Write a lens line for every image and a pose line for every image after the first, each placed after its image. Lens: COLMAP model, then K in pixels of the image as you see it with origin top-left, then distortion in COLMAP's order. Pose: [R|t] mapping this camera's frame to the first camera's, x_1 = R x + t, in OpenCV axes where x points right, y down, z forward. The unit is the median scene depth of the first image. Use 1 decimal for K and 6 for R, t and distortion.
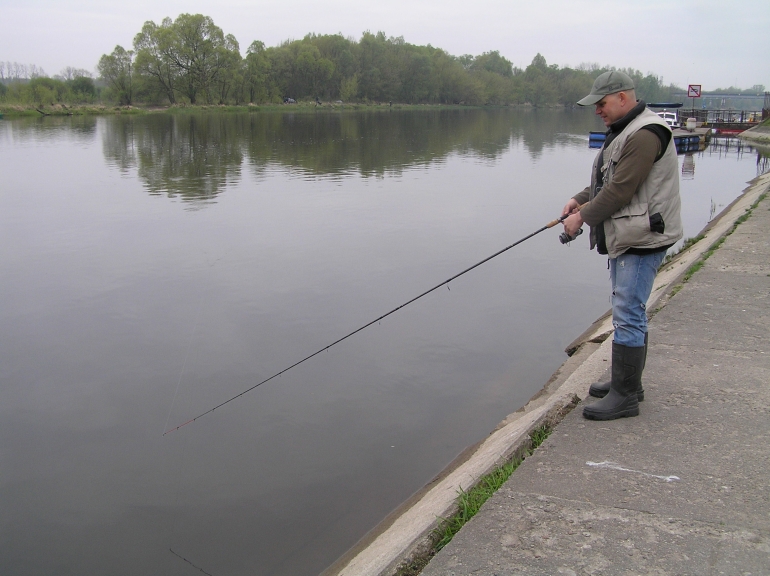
lens RADIAL K [[884.2, 0, 385.0], [0, 884.2, 288.0], [0, 0, 1]] dist [-0.115710, 0.040103]
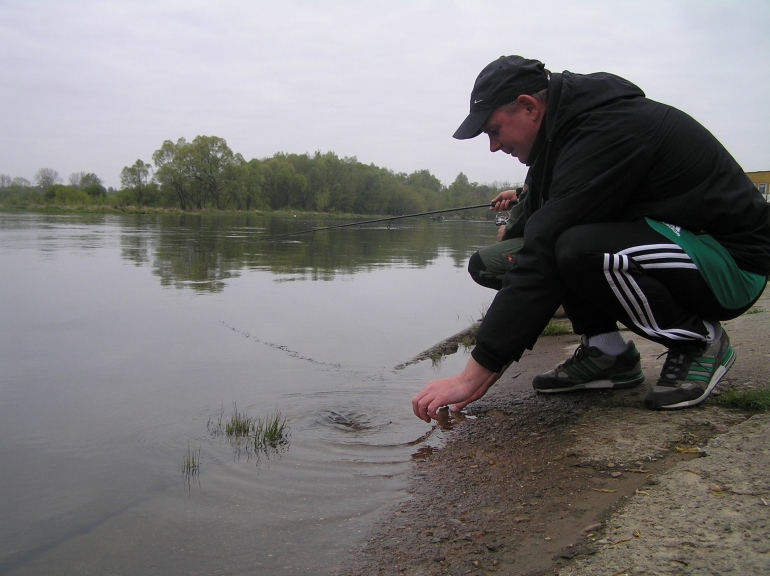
lens RADIAL K [[884.2, 0, 385.0], [0, 884.2, 288.0], [0, 0, 1]] dist [-0.115710, 0.040103]
pose [[0.993494, 0.006347, 0.113705, -0.079735], [0.008189, 0.991879, -0.126921, 0.034995], [-0.113588, 0.127026, 0.985374, -0.137810]]
